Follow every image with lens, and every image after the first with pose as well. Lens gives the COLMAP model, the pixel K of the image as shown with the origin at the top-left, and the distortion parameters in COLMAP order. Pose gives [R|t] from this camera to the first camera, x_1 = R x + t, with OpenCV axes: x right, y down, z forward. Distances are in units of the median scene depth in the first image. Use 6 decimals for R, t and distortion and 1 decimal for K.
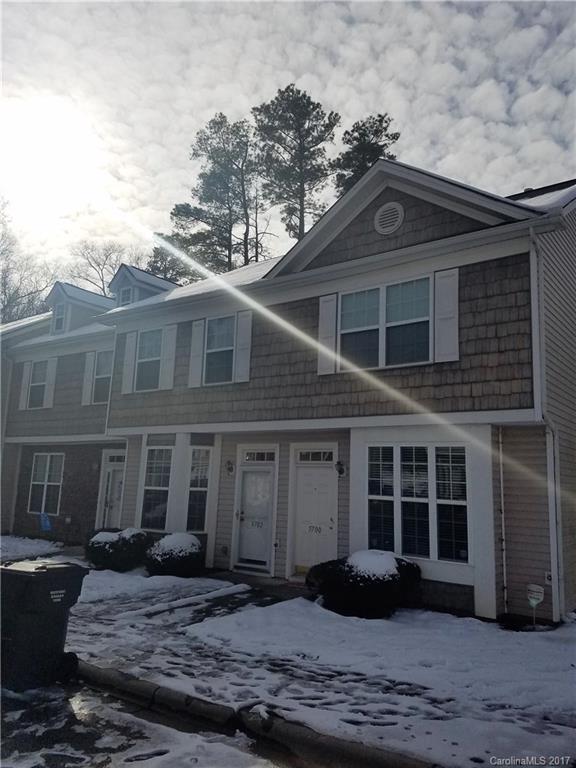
lens RADIAL K [[568.9, 0, 229.2], [0, 568.9, 384.7], [0, 0, 1]] dist [0.277037, -0.337646]
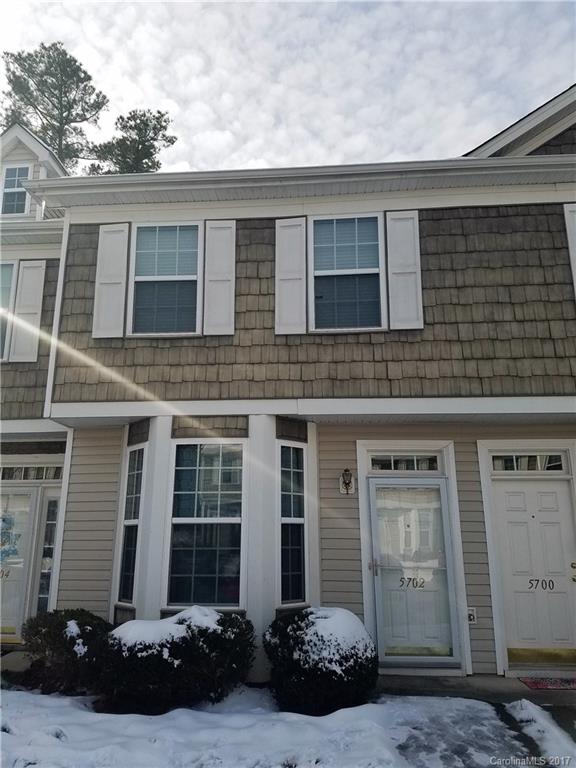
lens RADIAL K [[568.9, 0, 229.2], [0, 568.9, 384.7], [0, 0, 1]] dist [0.277037, -0.337646]
pose [[0.846620, 0.089936, 0.524544, -0.394169], [-0.069801, 0.995868, -0.058088, 0.089142], [-0.527601, 0.012565, 0.849399, 0.550707]]
